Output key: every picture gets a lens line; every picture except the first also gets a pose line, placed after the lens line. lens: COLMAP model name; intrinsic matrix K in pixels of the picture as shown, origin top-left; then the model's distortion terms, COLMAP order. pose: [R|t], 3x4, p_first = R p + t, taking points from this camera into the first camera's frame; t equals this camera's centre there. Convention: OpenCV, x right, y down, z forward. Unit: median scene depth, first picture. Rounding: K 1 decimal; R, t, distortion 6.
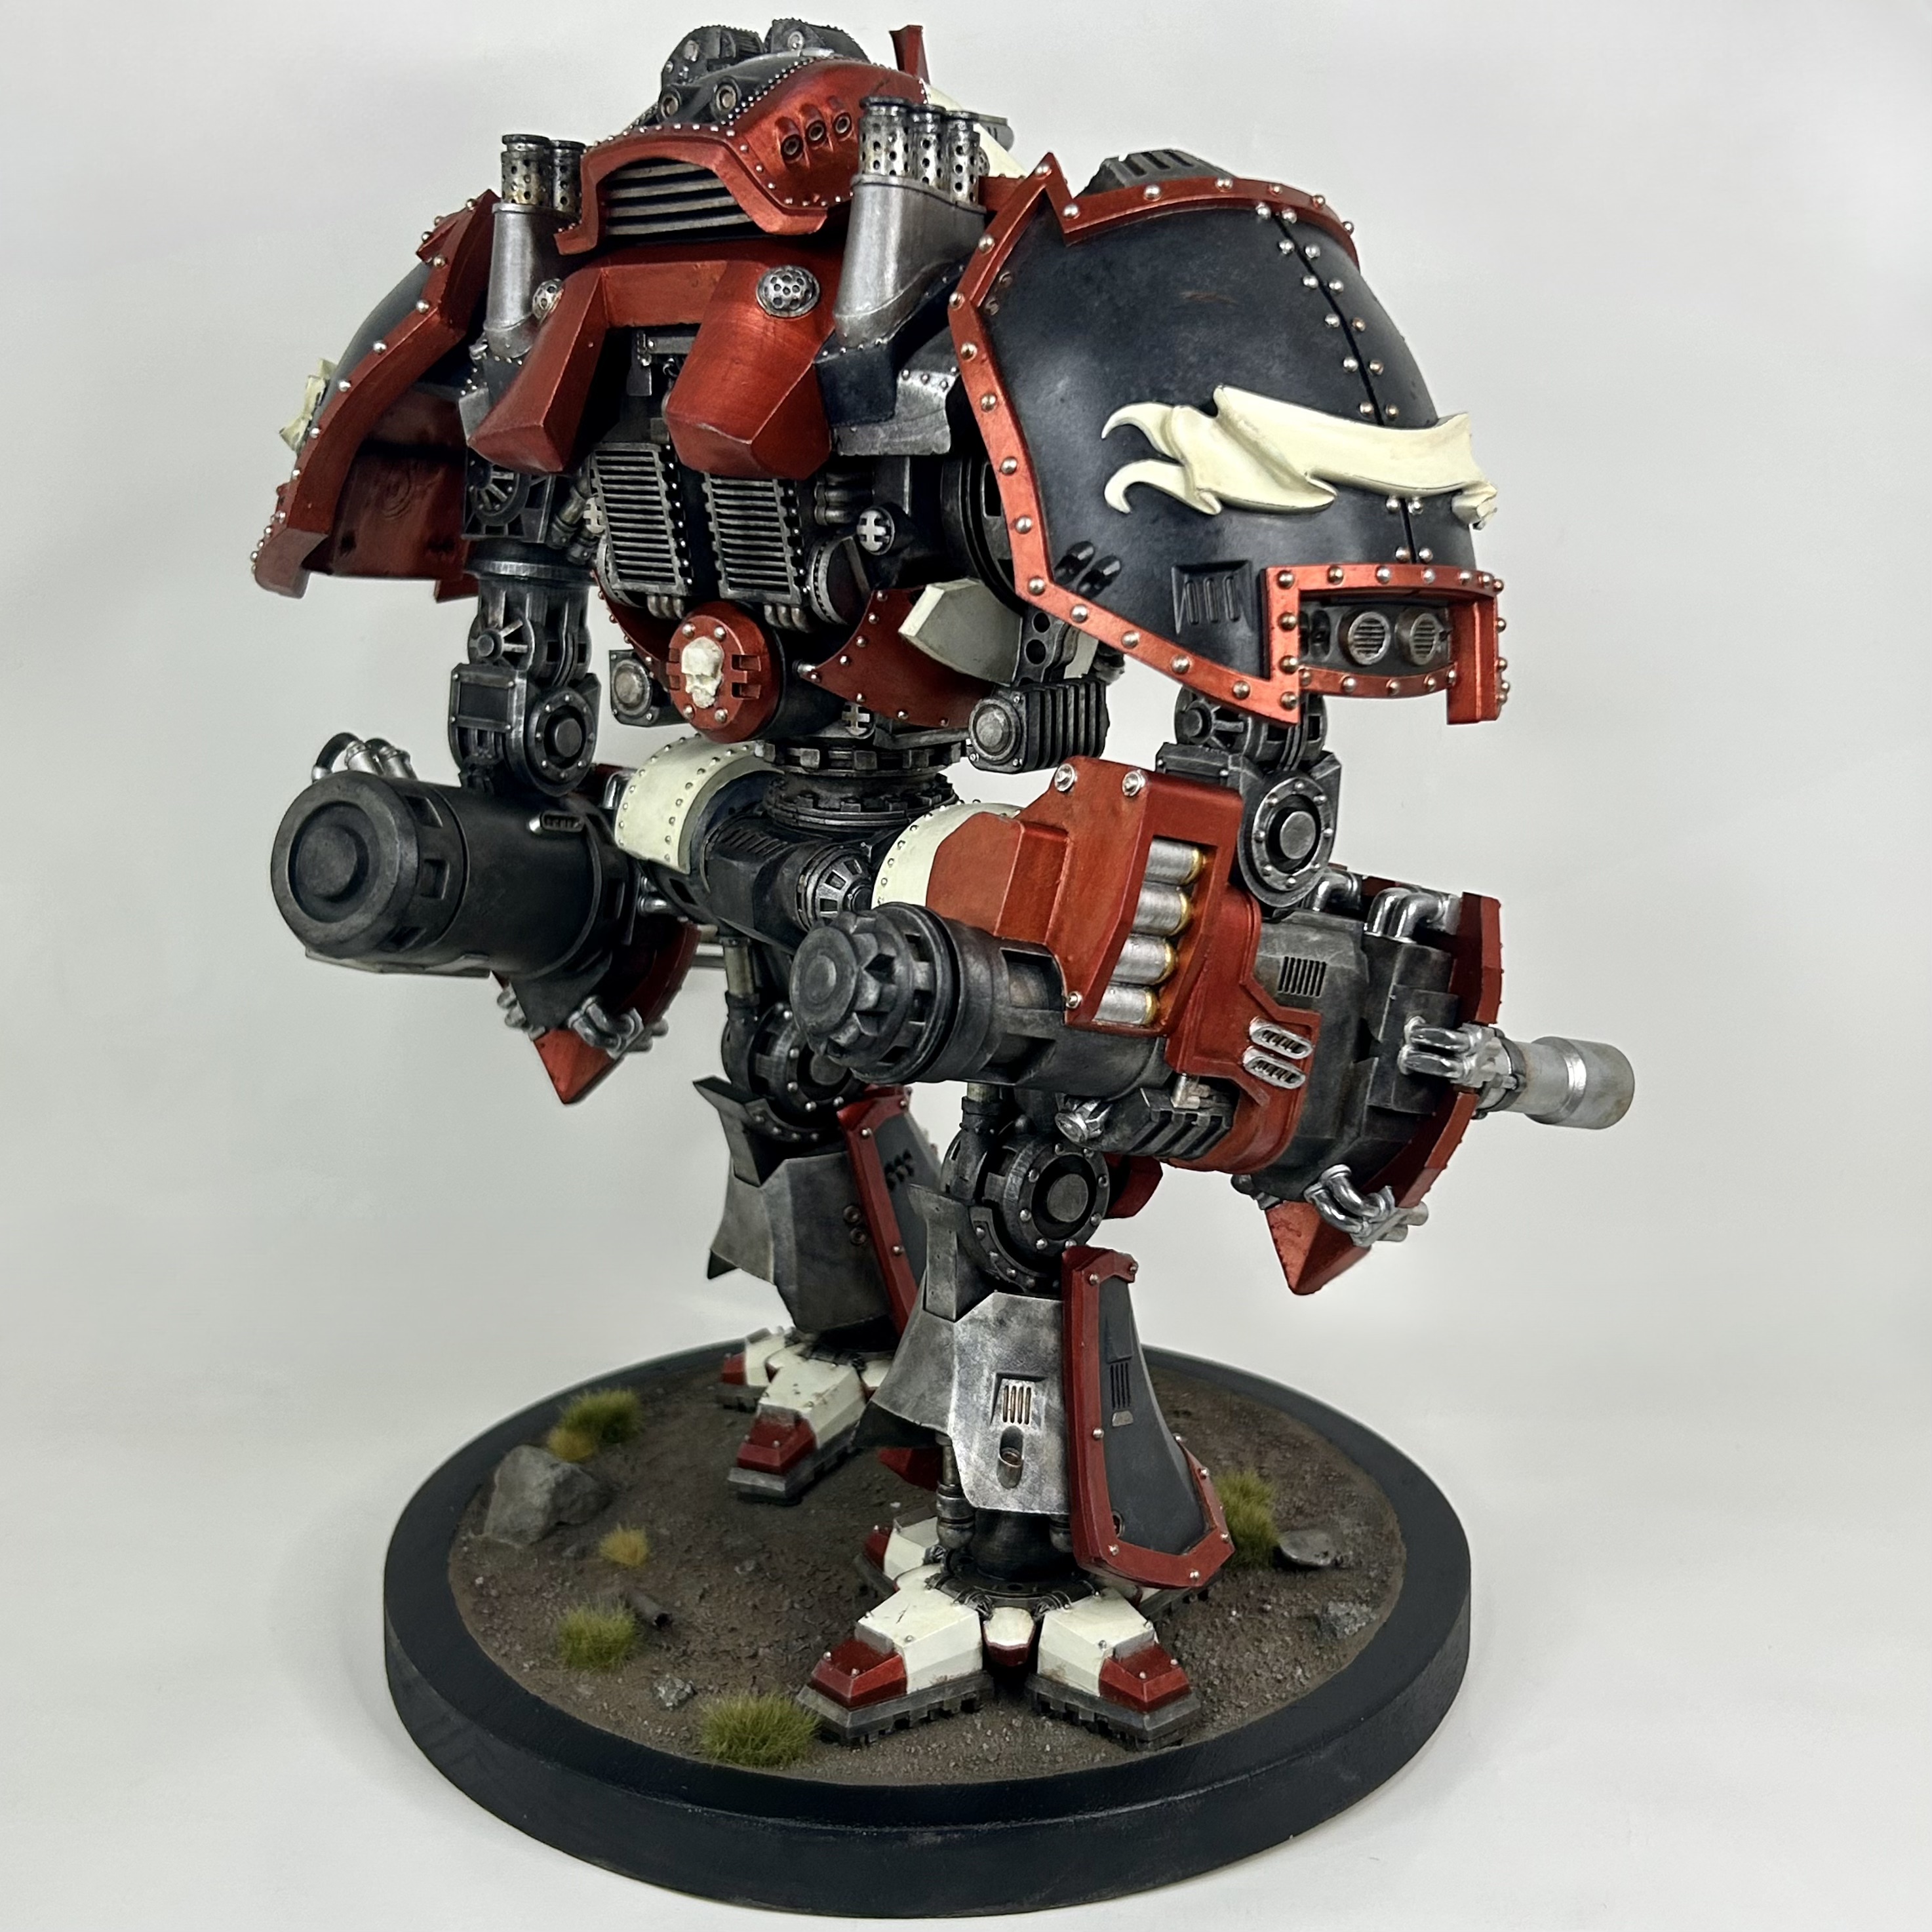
lens RADIAL K [[2508.4, 0, 977.0], [0, 2508.4, 872.0], [0, 0, 1]] dist [0.190178, -0.675383]
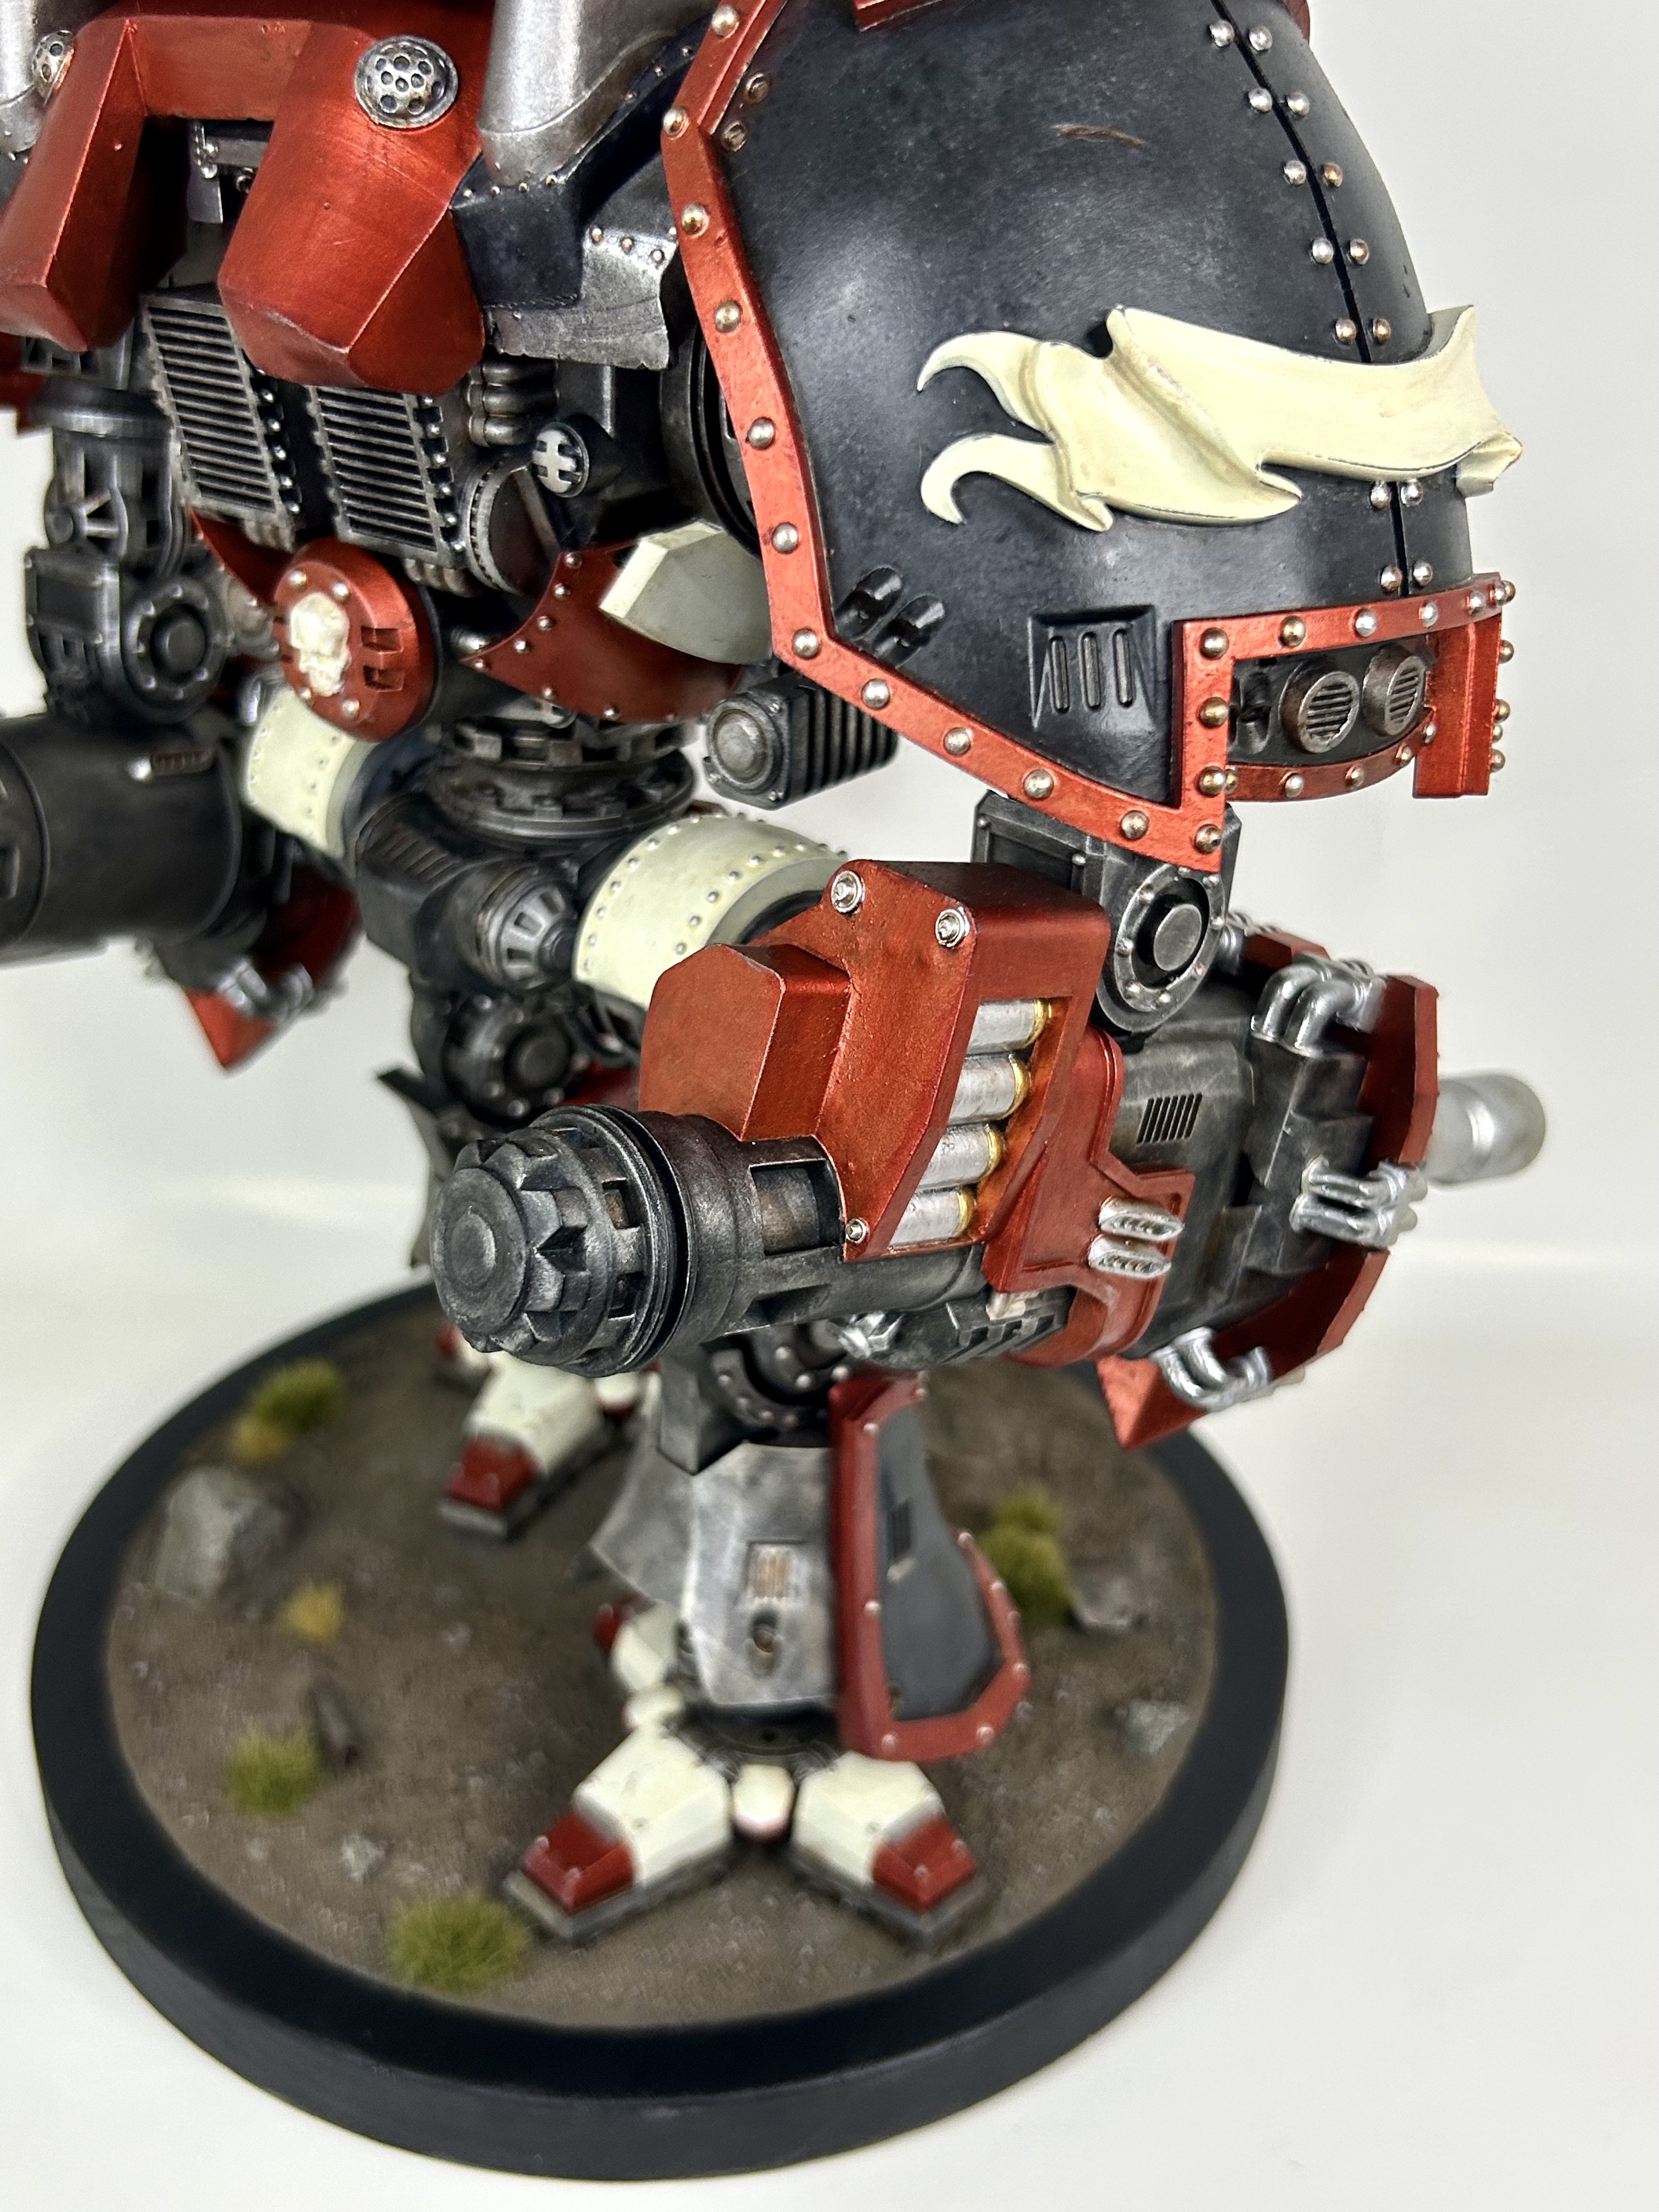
lens RADIAL K [[2251.7, 0, 829.5], [0, 2251.7, 1106.0], [0, 0, 1]] dist [0.069025, -0.214272]
pose [[0.999204, -0.001087, 0.039871, 0.006246], [-0.009592, 0.963742, 0.266664, -0.131255], [-0.038715, -0.266834, 0.962964, 0.380711]]
